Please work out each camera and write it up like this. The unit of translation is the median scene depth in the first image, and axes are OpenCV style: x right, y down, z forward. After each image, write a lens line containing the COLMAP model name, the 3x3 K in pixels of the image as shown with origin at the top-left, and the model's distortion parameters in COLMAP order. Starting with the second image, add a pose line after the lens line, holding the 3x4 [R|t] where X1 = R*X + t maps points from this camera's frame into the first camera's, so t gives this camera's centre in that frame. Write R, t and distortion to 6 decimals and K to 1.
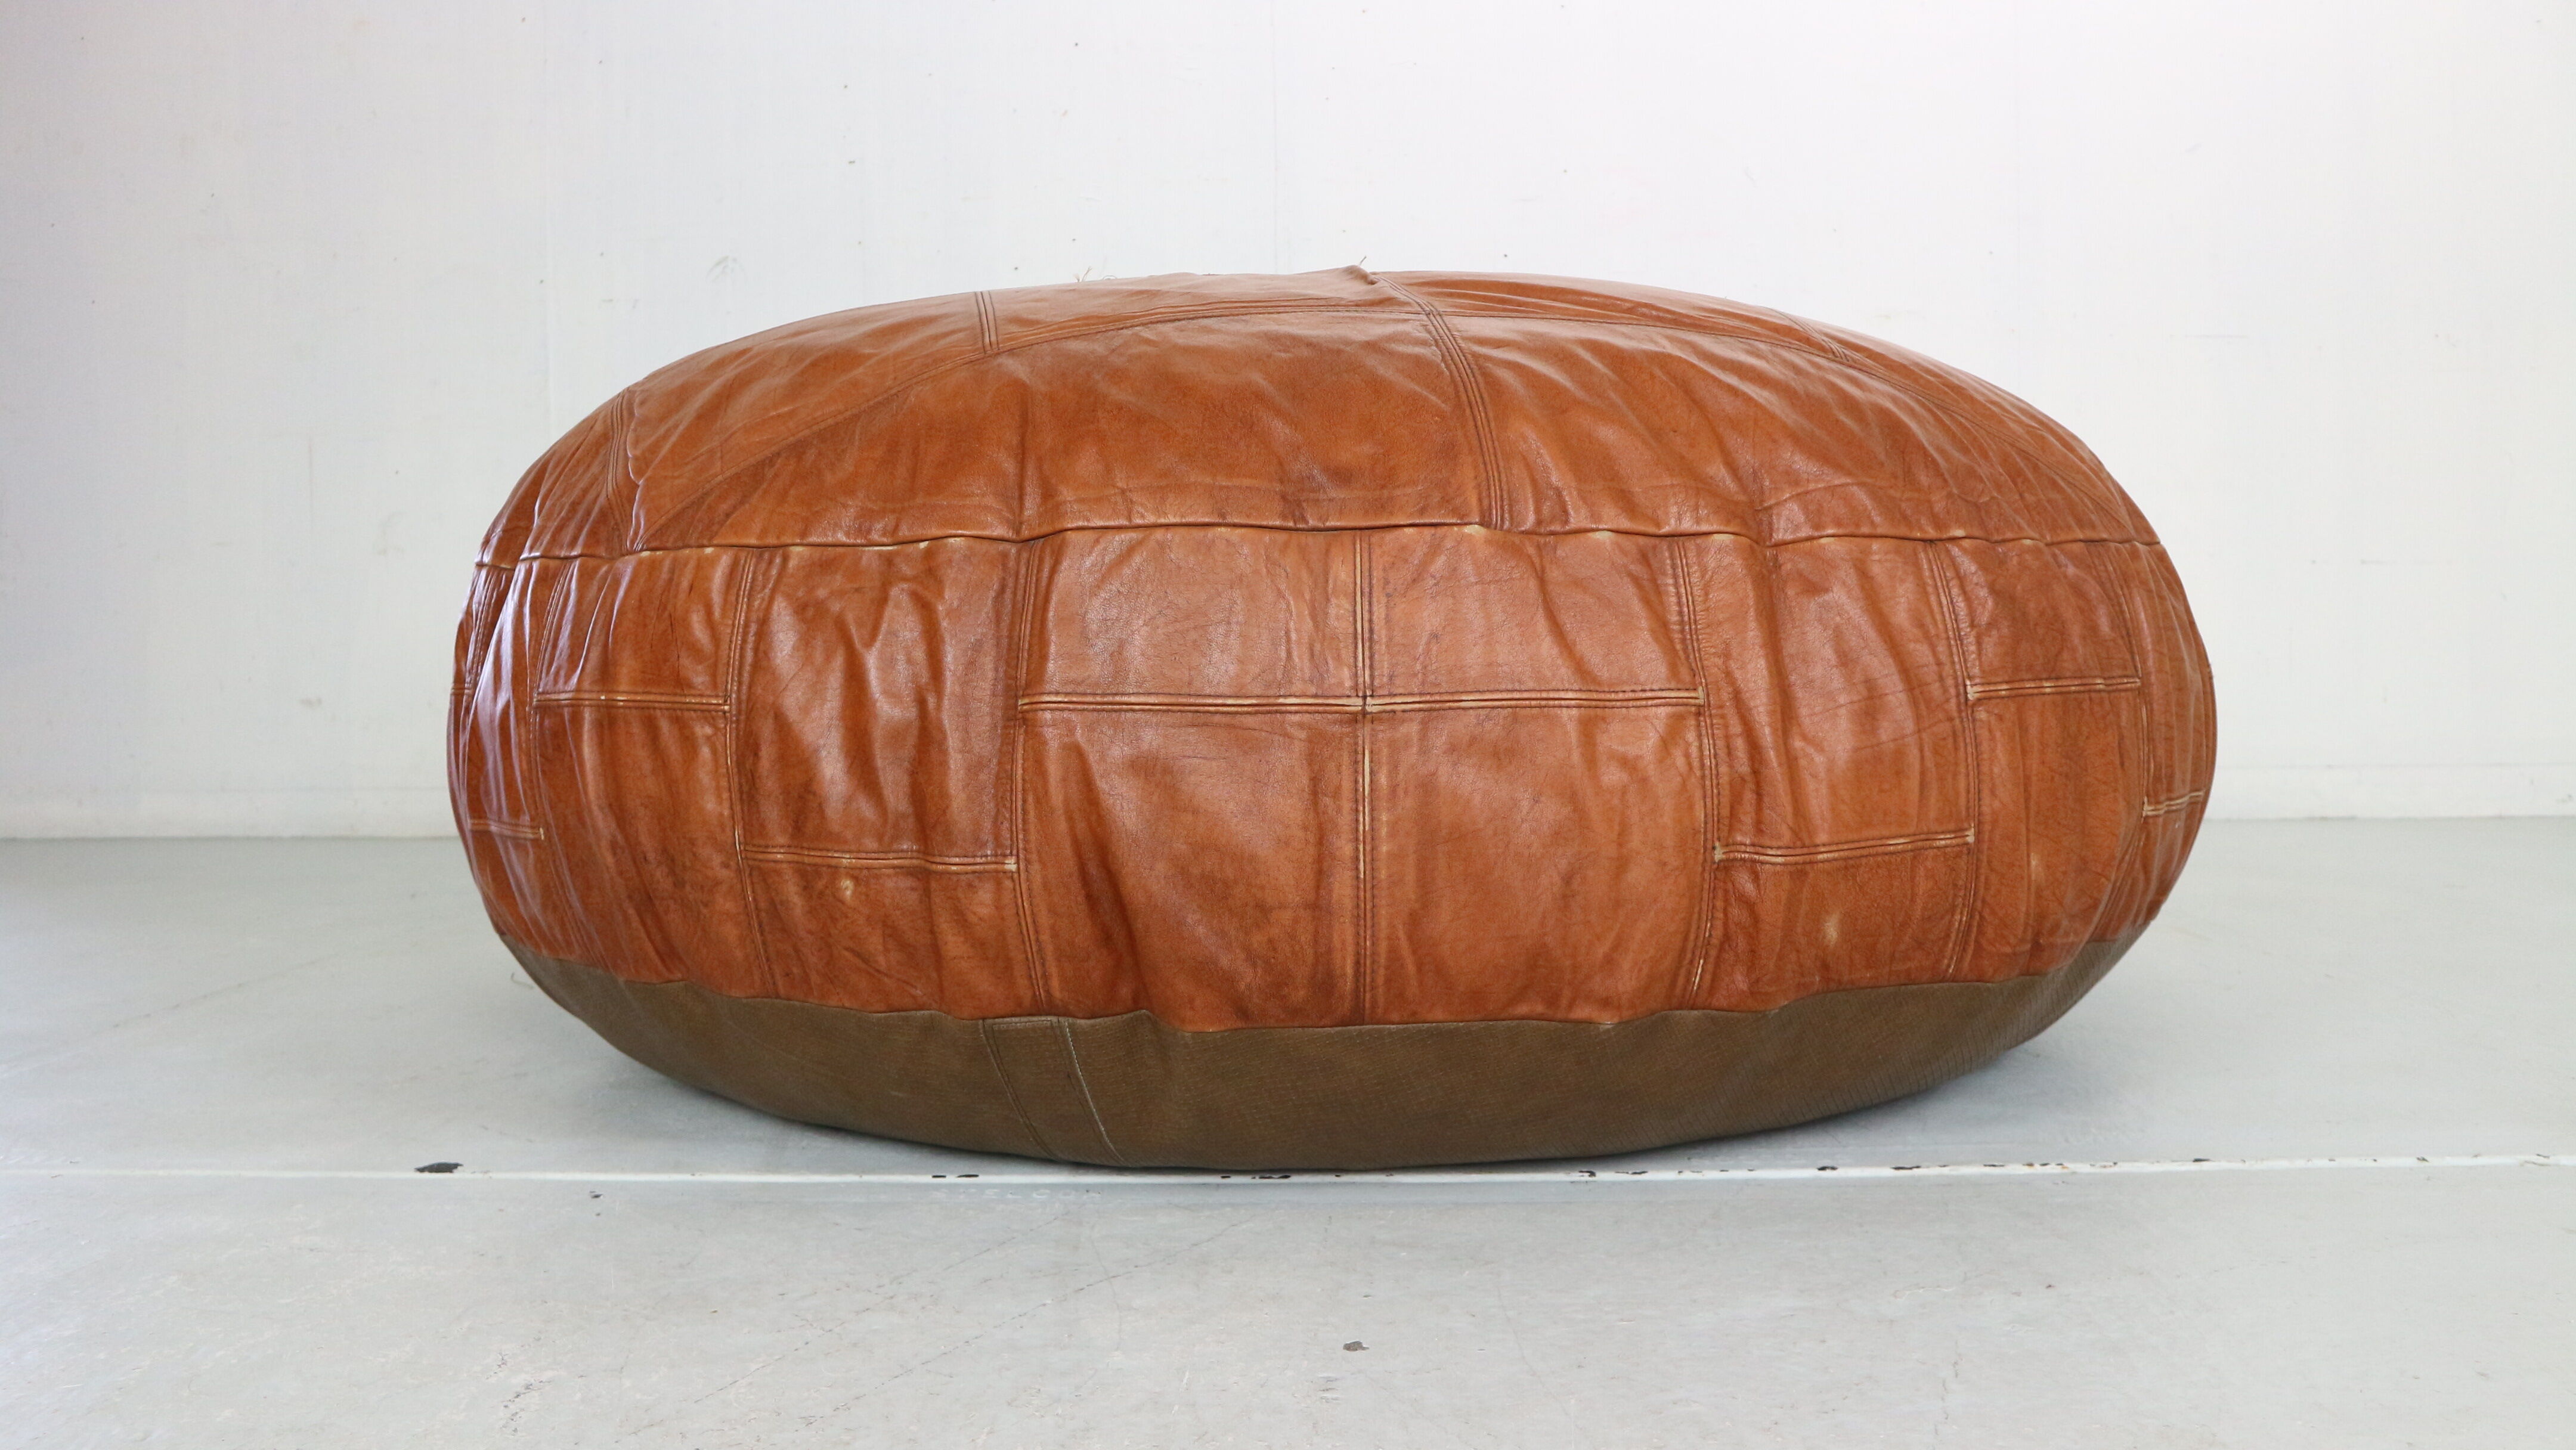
lens RADIAL K [[1847.2, 0, 1285.3], [0, 1847.2, 757.3], [0, 0, 1]] dist [-0.092965, 0.058854]
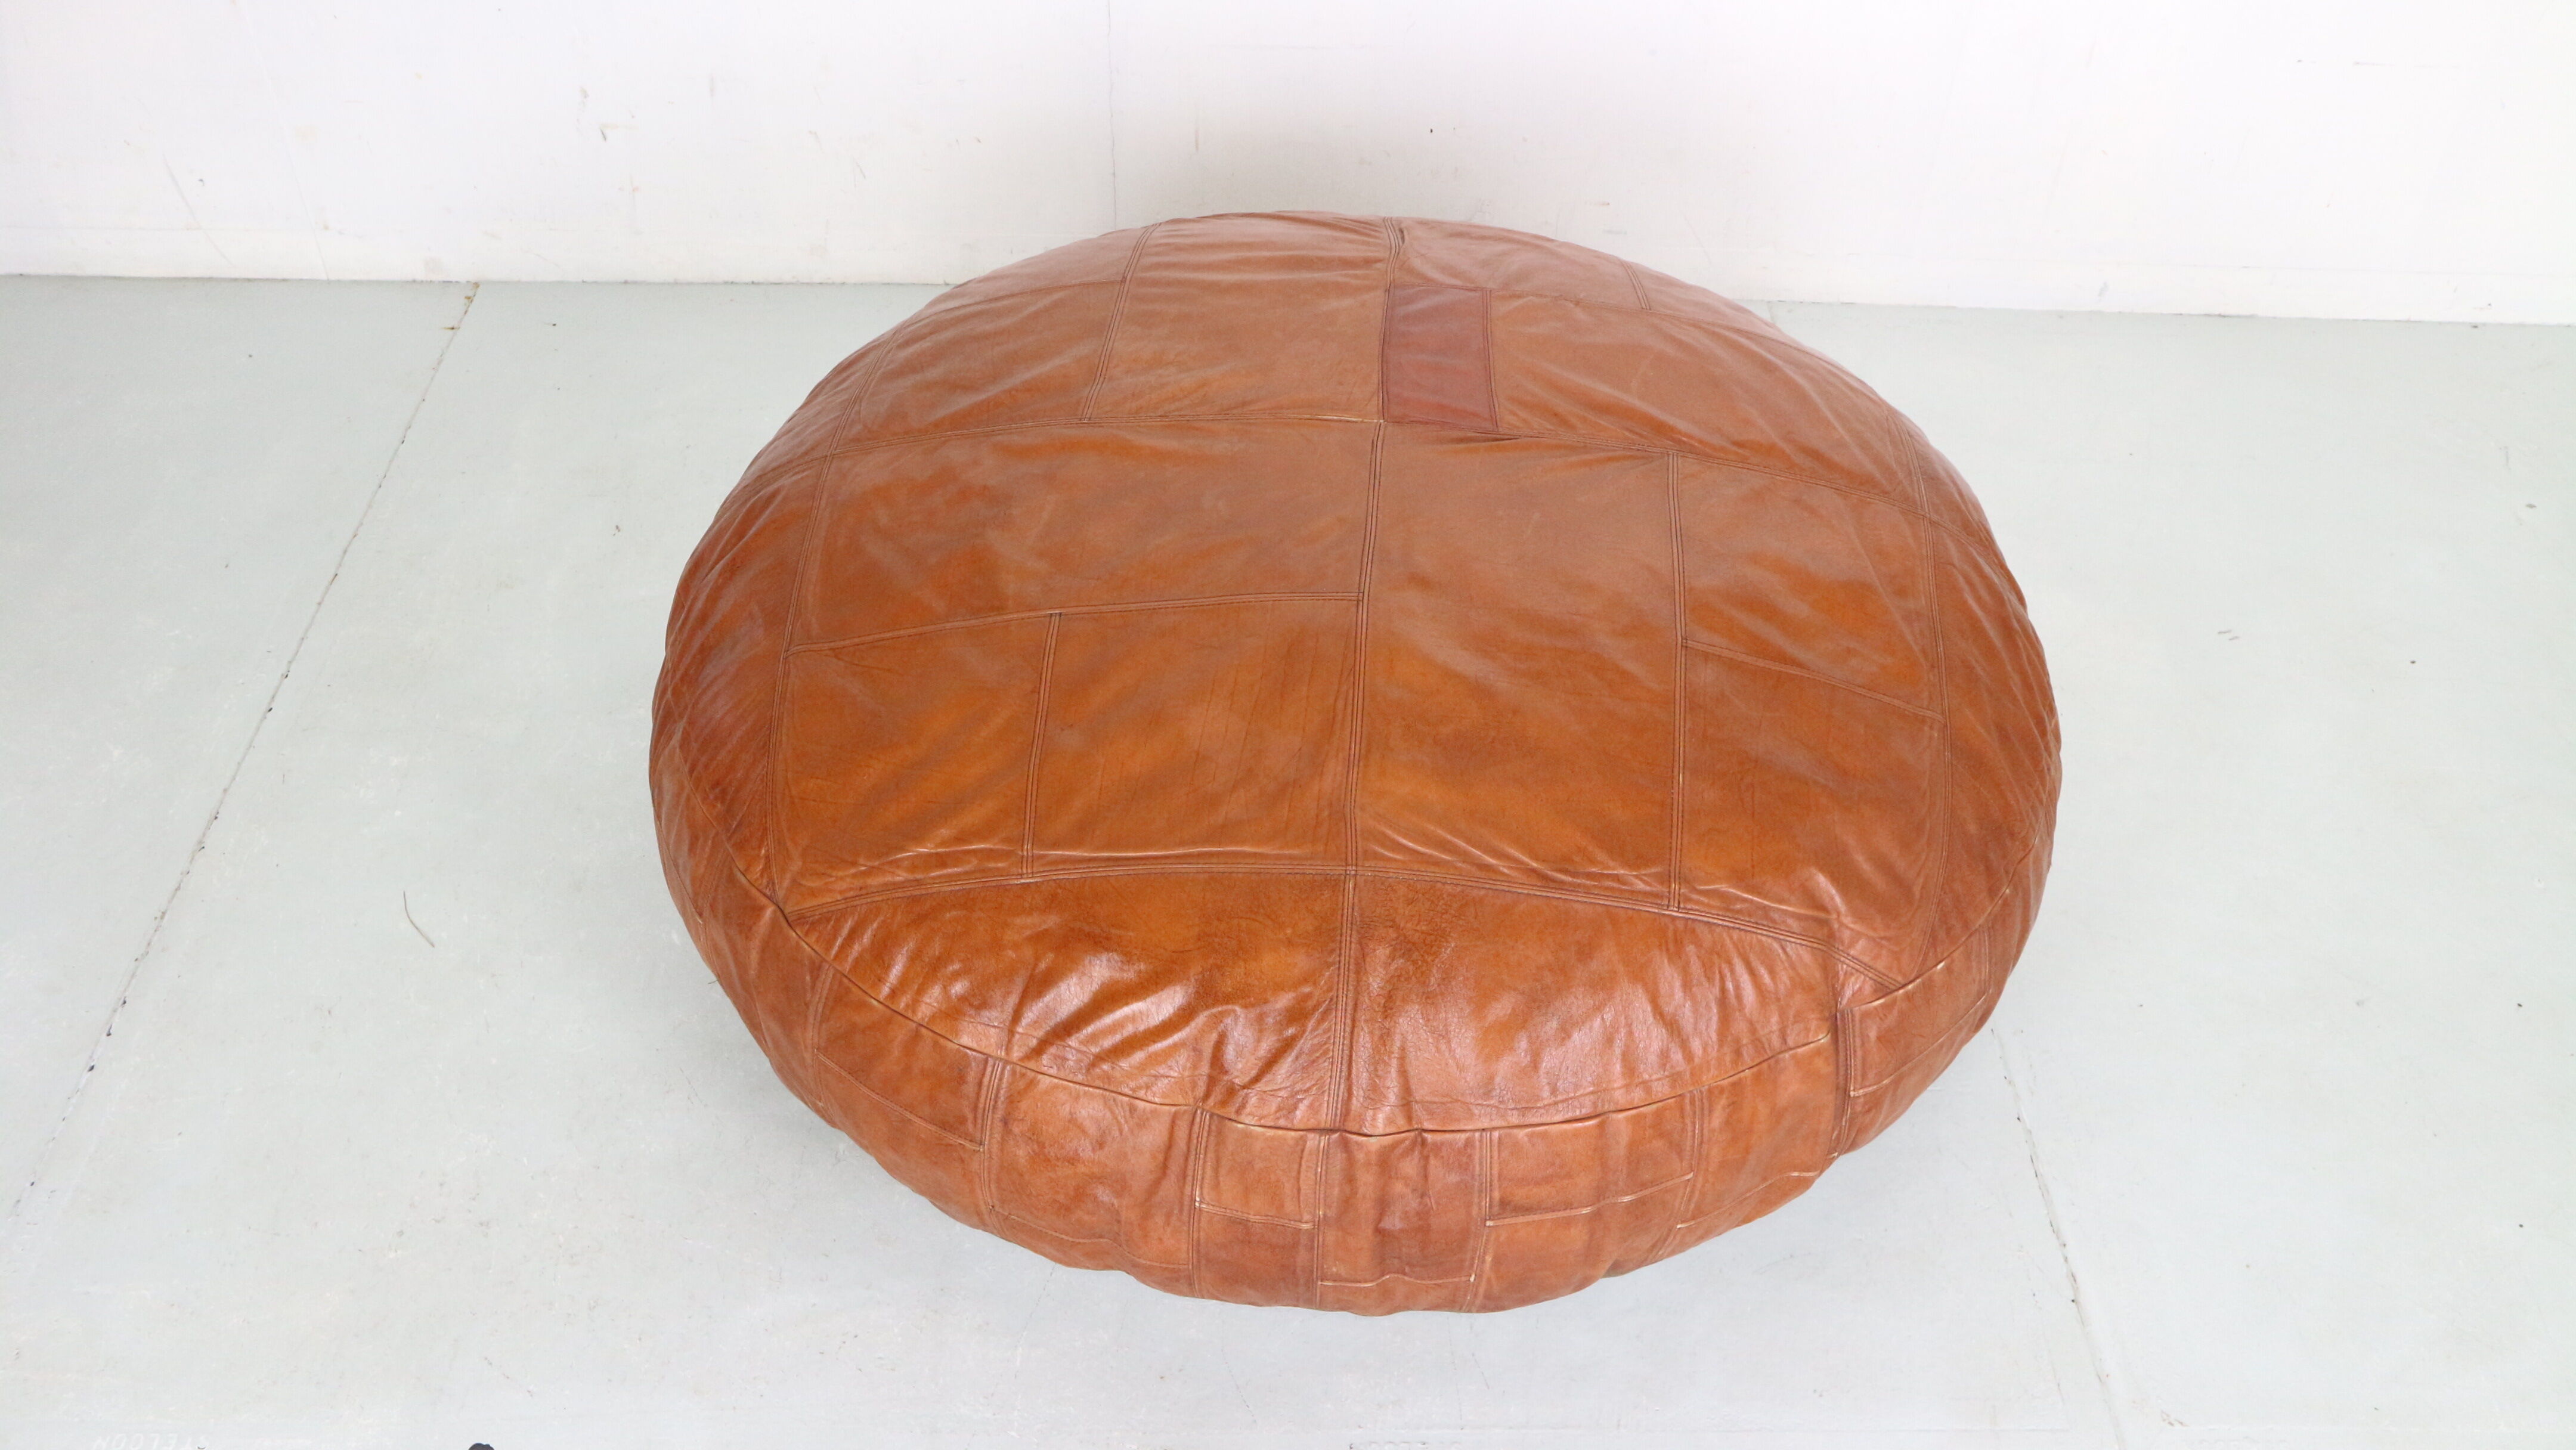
lens RADIAL K [[2161.3, 0, 1273.9], [0, 2161.3, 715.6], [0, 0, 1]] dist [-0.046572, 0.061975]
pose [[0.998856, 0.003408, 0.047701, 0.082199], [-0.032924, 0.772431, 0.634244, -1.452106], [-0.034685, -0.635089, 0.771660, 0.055126]]
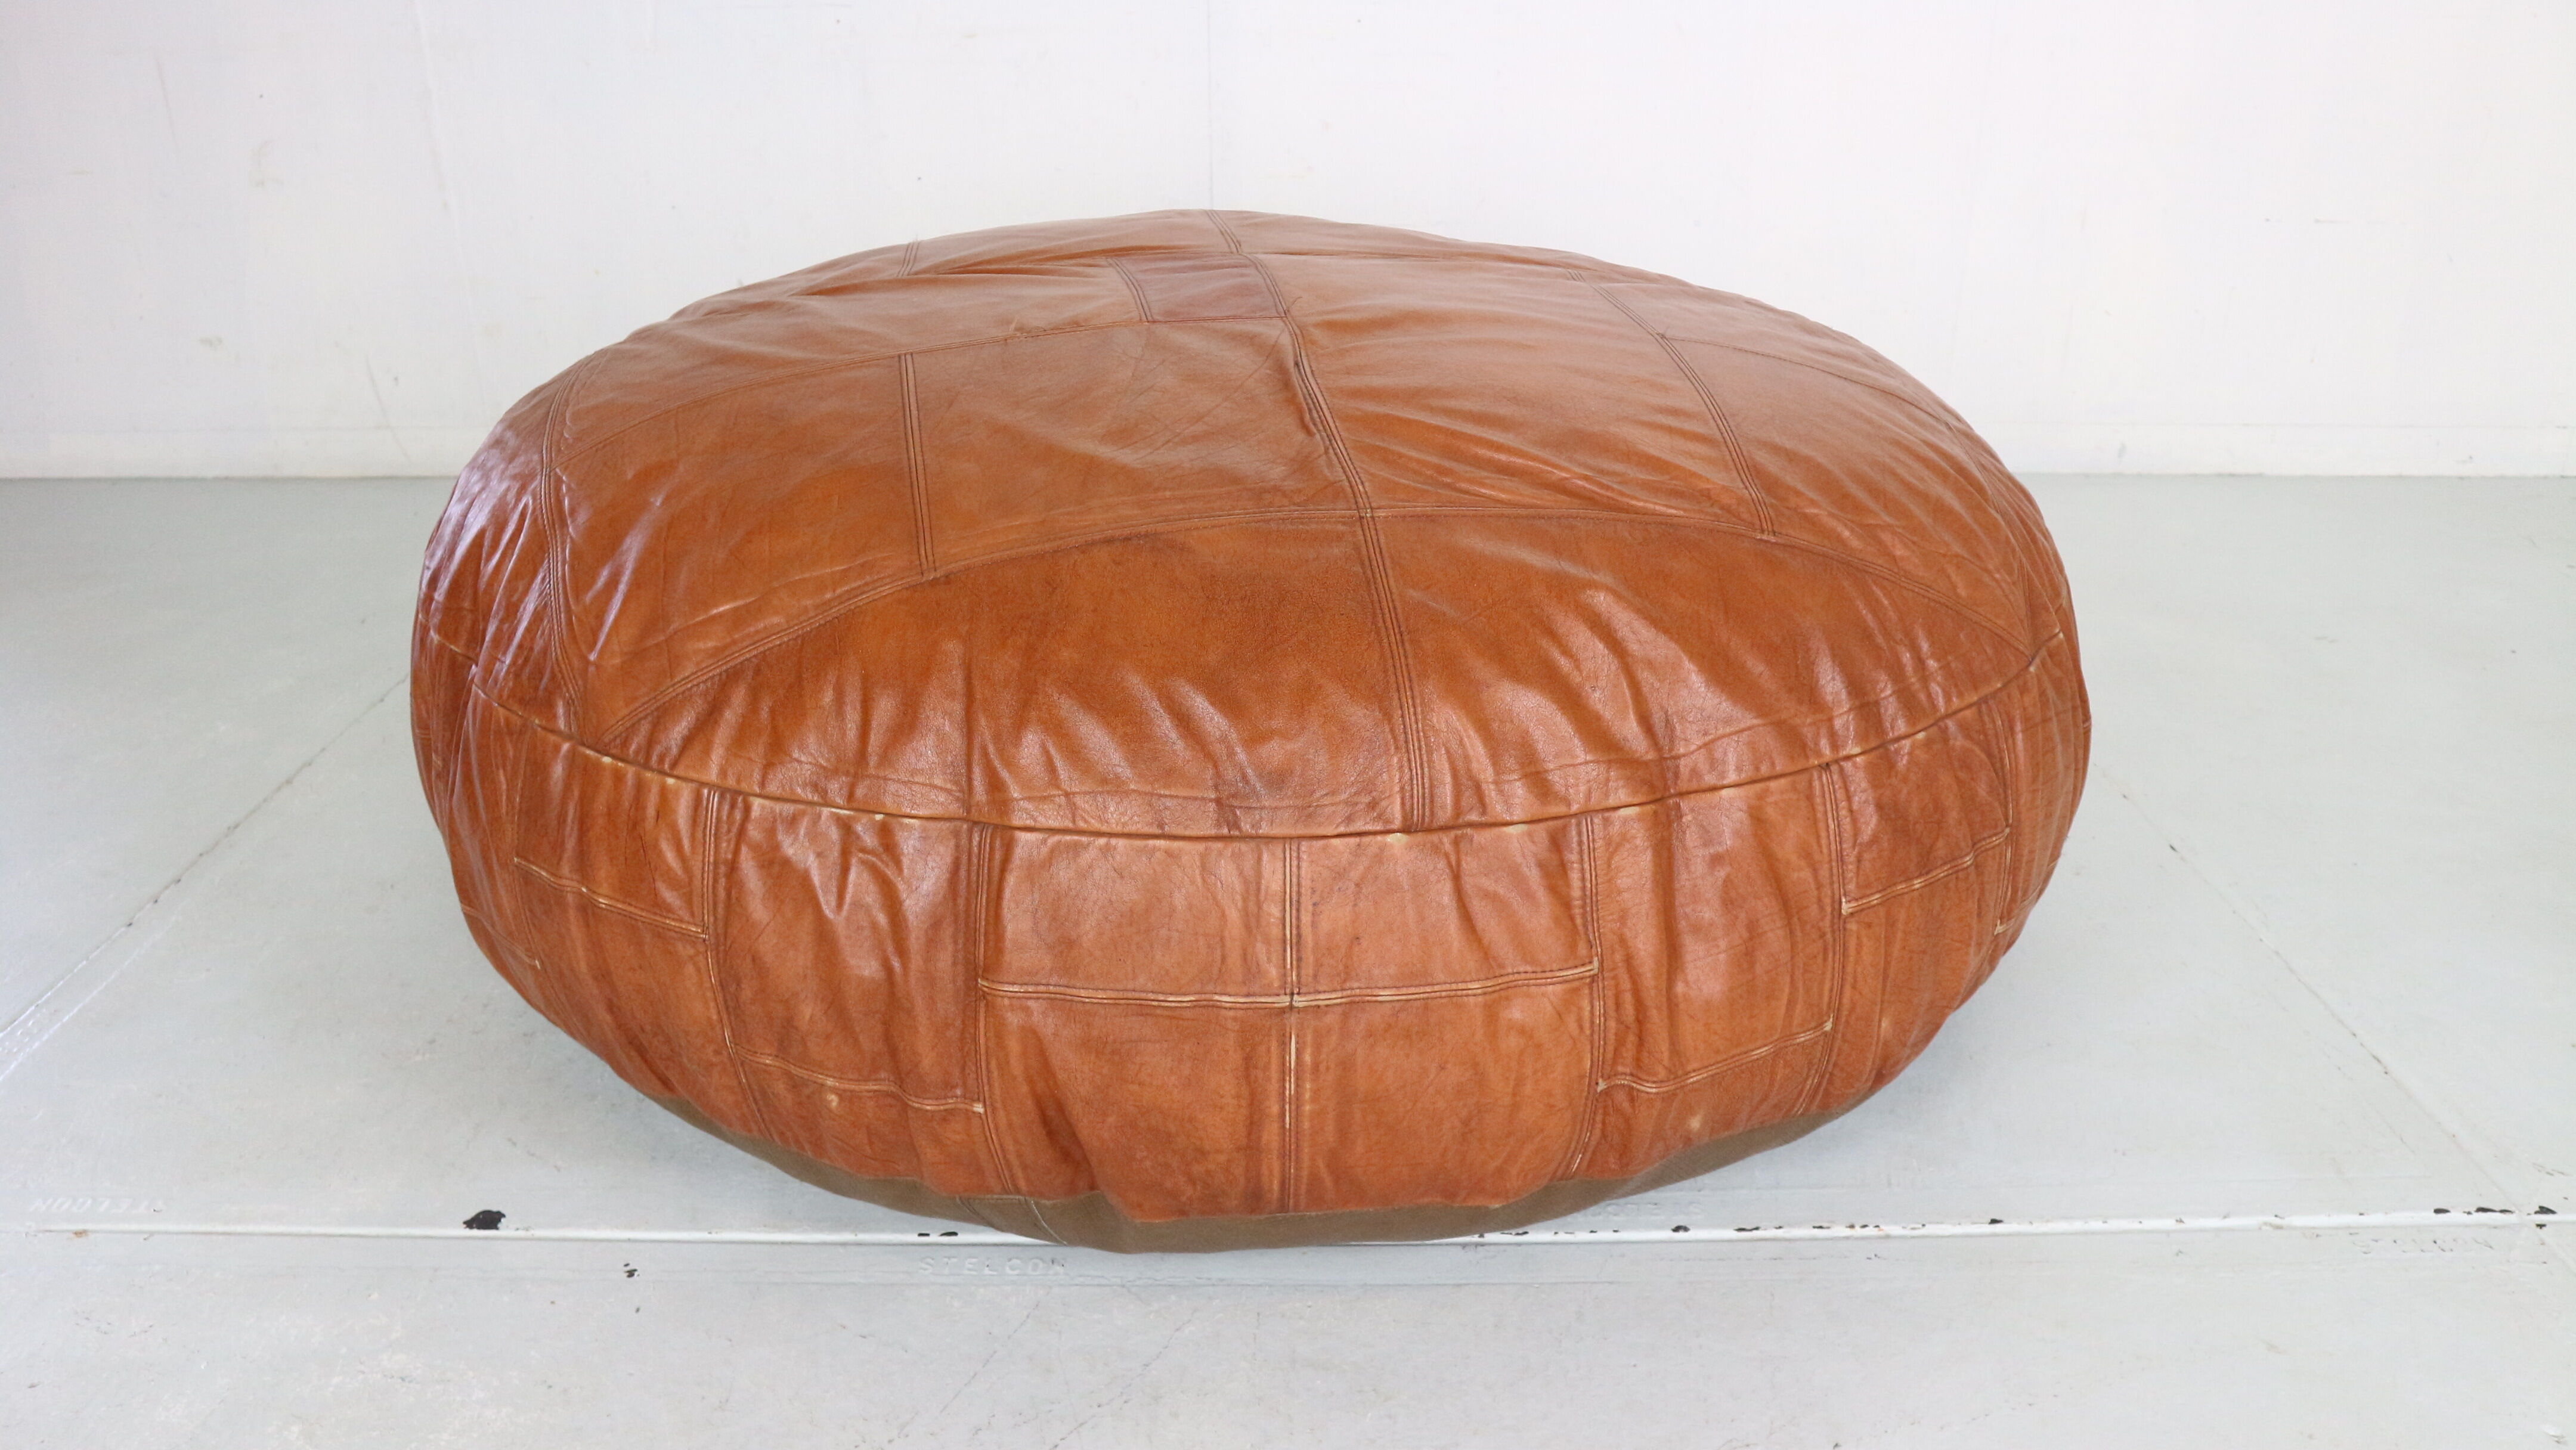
lens RADIAL K [[1847.2, 0, 1281.6], [0, 1847.2, 738.1], [0, 0, 1]] dist [-0.092965, 0.058854]
pose [[0.999358, -0.002173, 0.035755, -0.002443], [-0.010428, 0.937278, 0.348428, -0.518122], [-0.034269, -0.348577, 0.936653, 0.014343]]
